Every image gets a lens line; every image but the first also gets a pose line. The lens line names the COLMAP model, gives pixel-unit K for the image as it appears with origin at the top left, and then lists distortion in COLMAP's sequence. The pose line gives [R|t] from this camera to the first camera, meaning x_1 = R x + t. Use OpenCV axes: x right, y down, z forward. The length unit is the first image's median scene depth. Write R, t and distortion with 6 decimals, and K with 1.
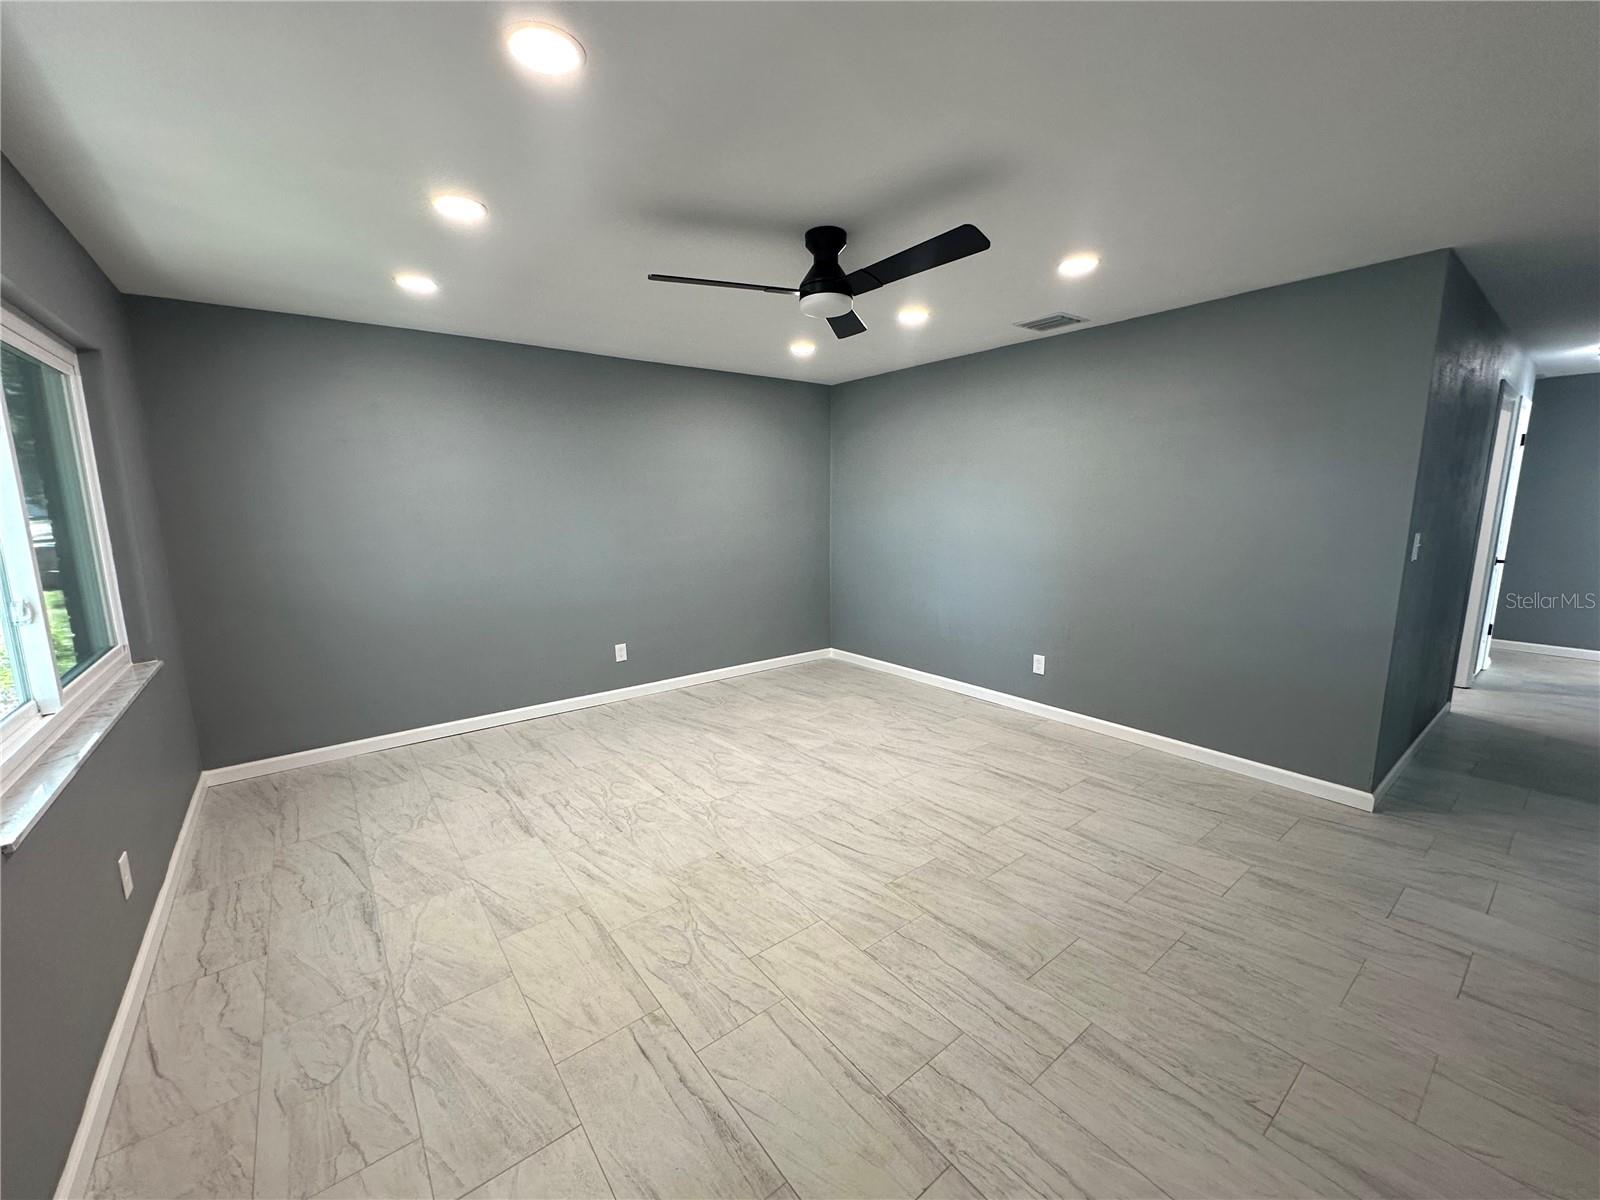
lens RADIAL K [[637.3, 0, 798.3], [0, 637.3, 597.5], [0, 0, 1]] dist [-0.003250, 0.001100]
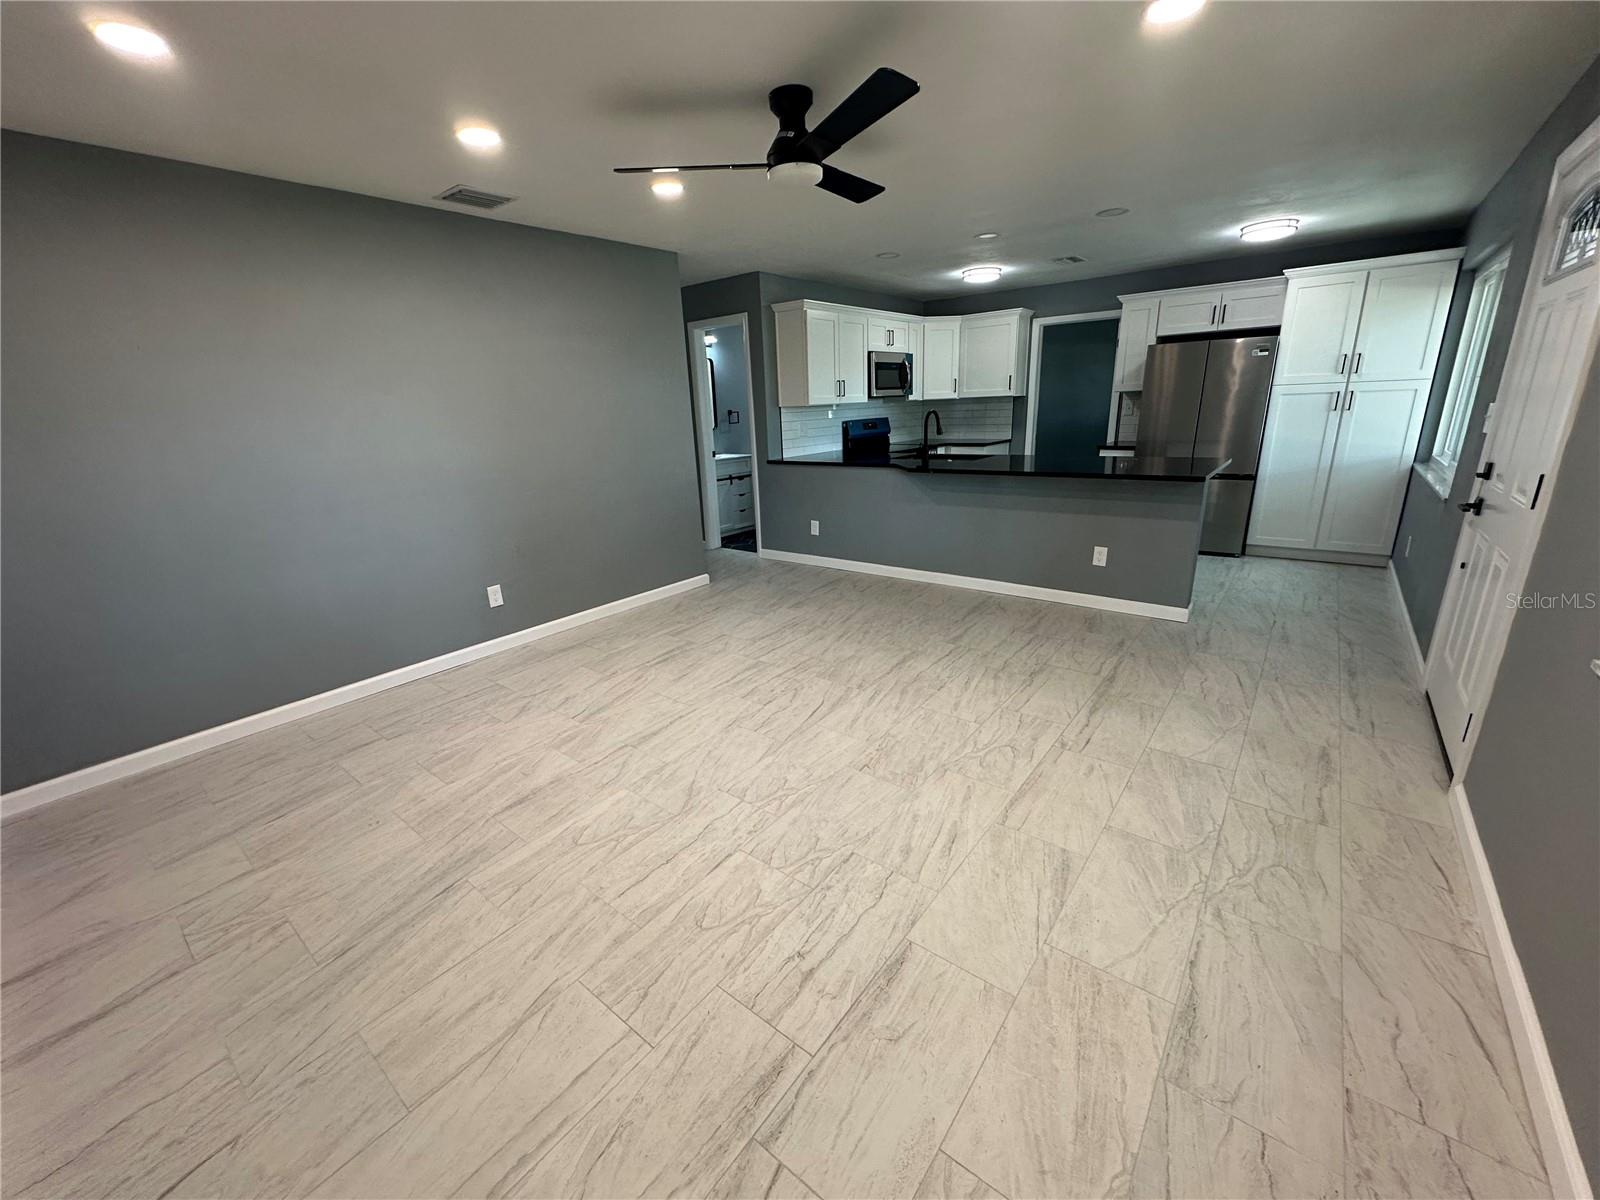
lens RADIAL K [[637.3, 0, 796.4], [0, 637.3, 600.3], [0, 0, 1]] dist [-0.003250, 0.001100]
pose [[-0.230244, -0.272585, 0.934176, -0.885720], [0.196782, 0.927094, 0.319019, -0.146806], [-0.953029, 0.257281, -0.159819, 1.134170]]
